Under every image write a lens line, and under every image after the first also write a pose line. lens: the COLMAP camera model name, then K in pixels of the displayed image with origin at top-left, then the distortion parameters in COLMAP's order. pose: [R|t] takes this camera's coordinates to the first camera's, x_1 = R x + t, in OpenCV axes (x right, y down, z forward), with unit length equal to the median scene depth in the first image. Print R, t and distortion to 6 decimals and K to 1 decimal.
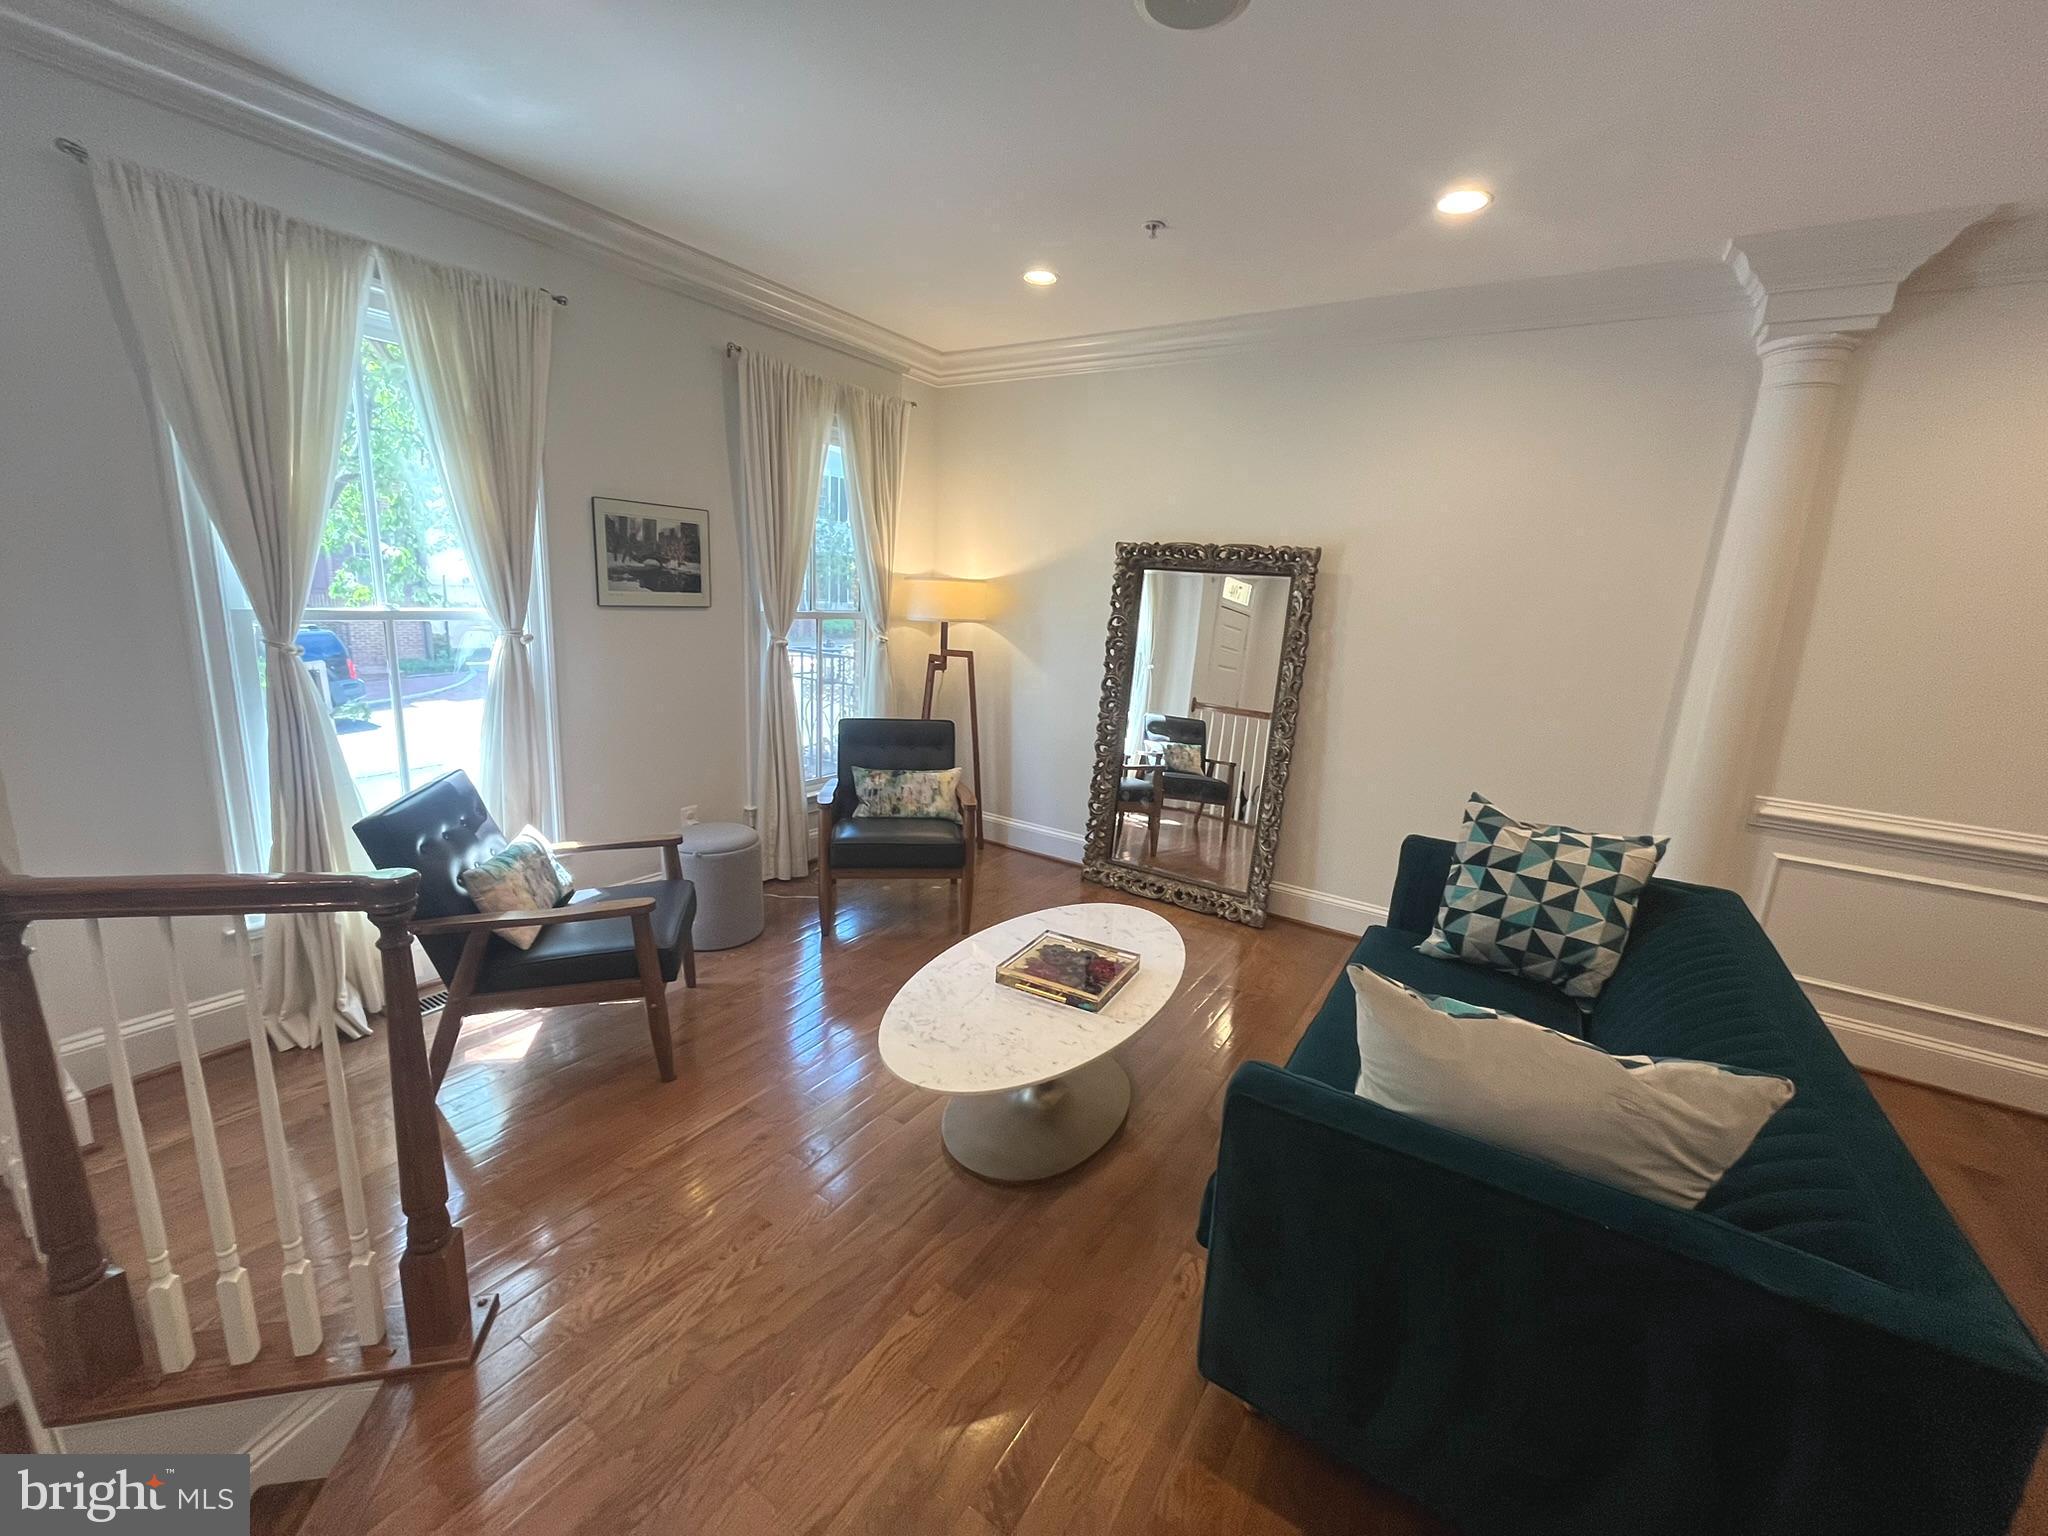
lens RADIAL K [[824.6, 0, 1024.0], [0, 824.6, 768.0], [0, 0, 1]] dist [-0.001568, -0.000150]
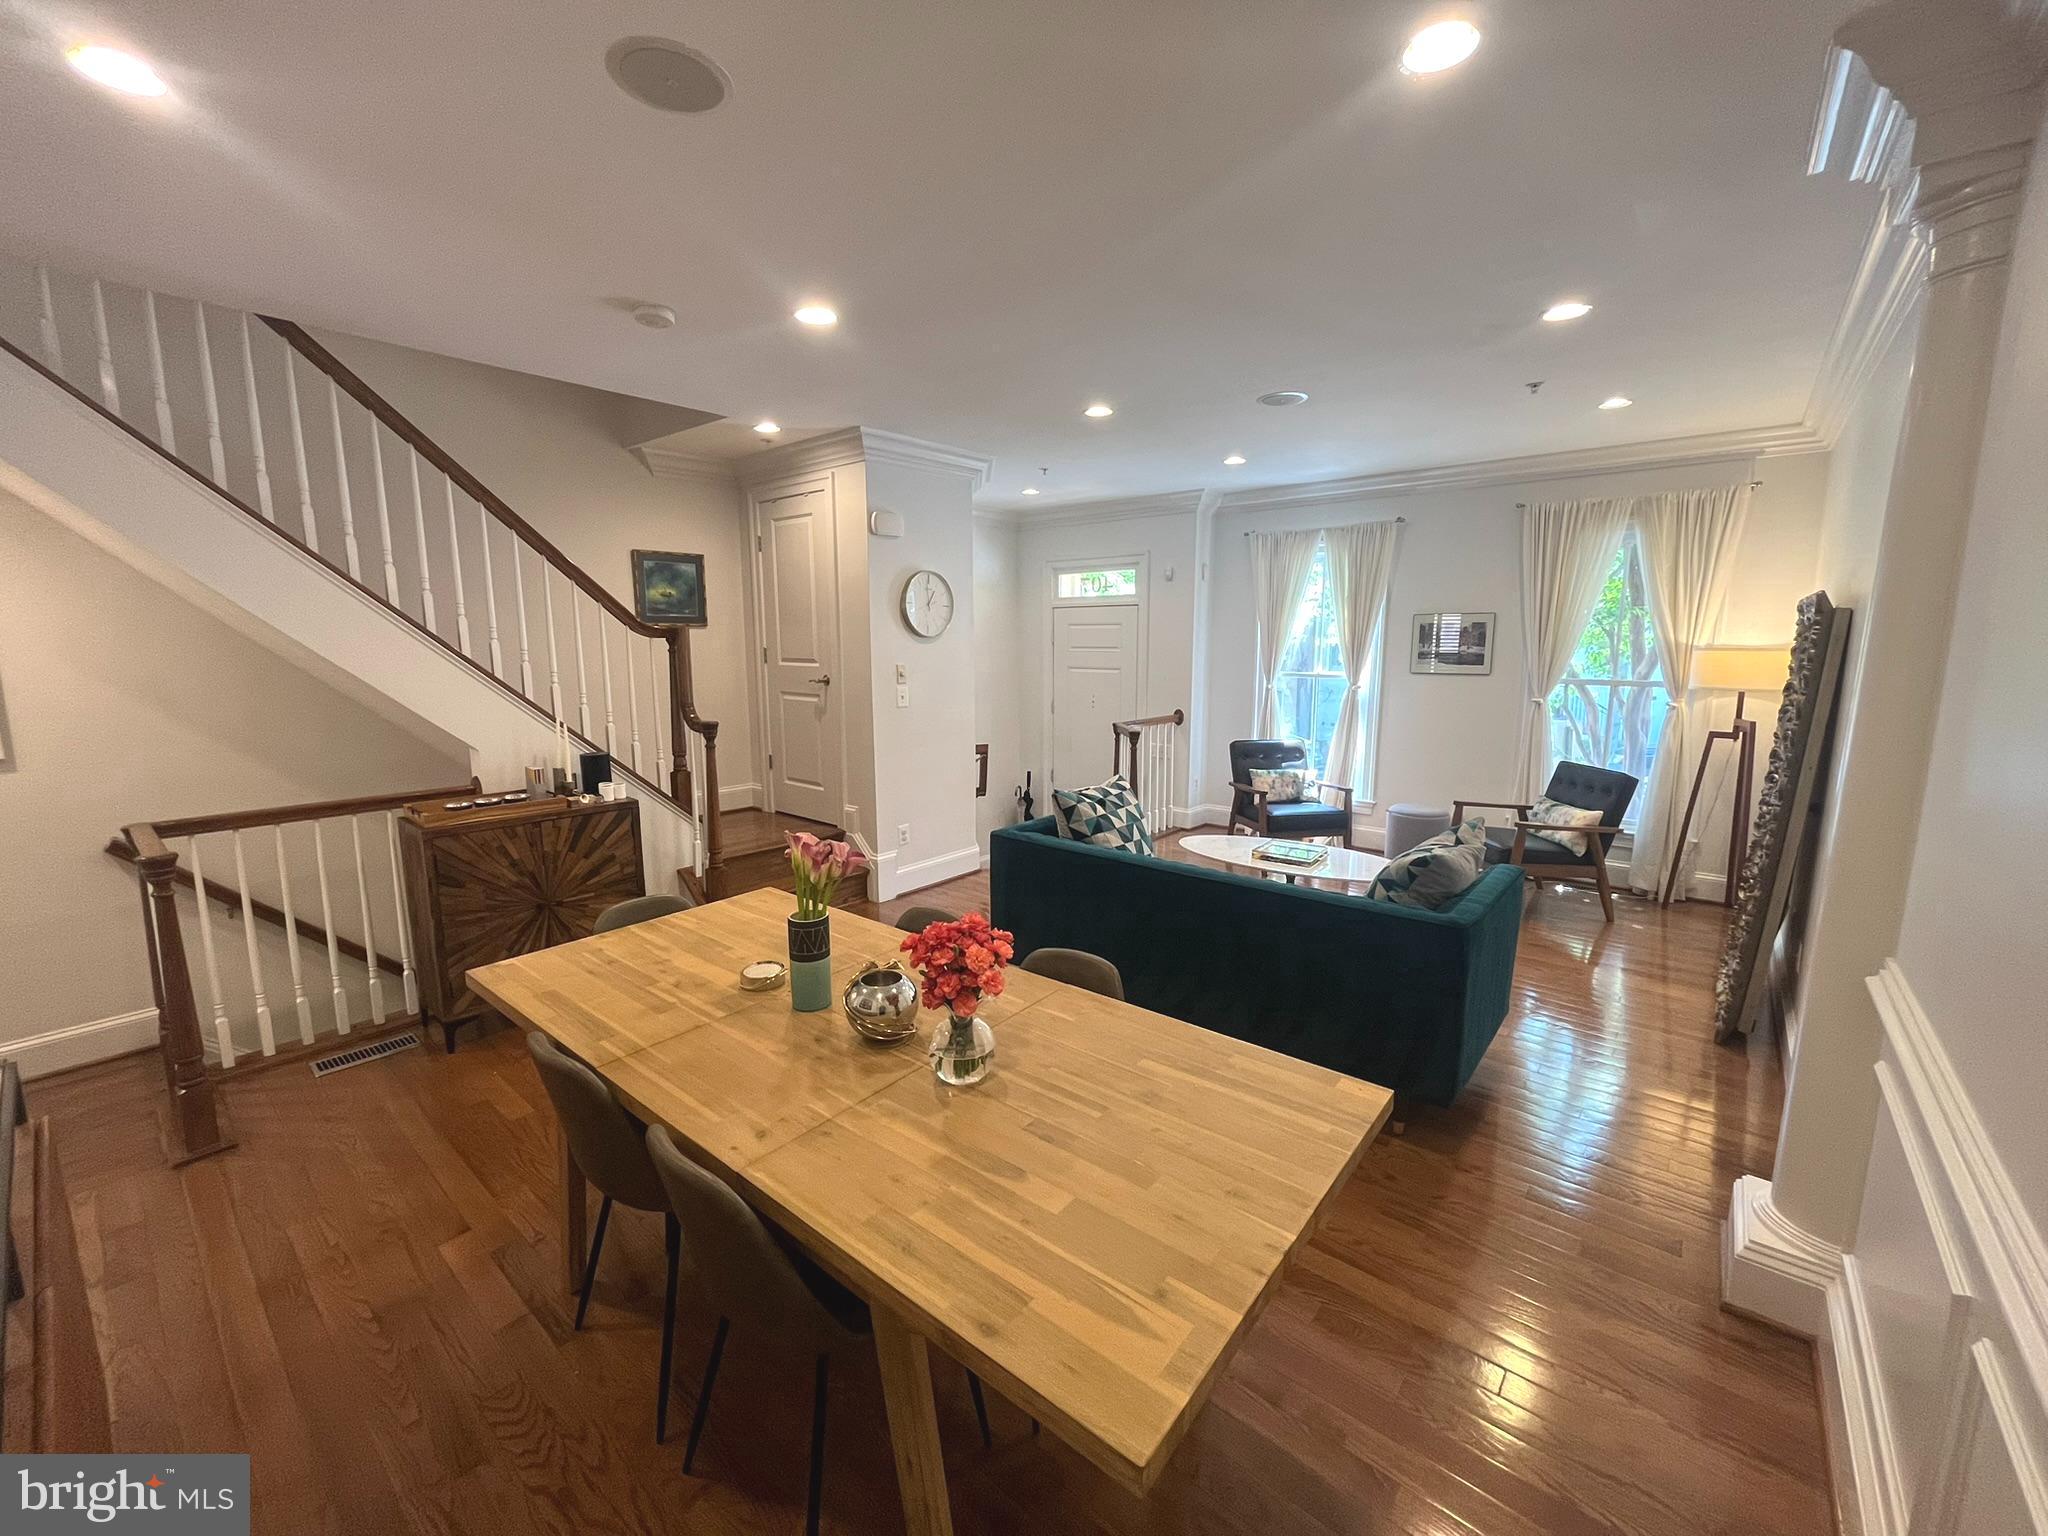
lens RADIAL K [[824.6, 0, 1024.0], [0, 824.6, 768.0], [0, 0, 1]] dist [-0.001568, -0.000150]
pose [[-0.125552, 0.098389, -0.987196, 1.282848], [-0.219008, 0.967772, 0.124307, -0.030063], [0.967612, 0.231811, -0.099958, 0.369798]]
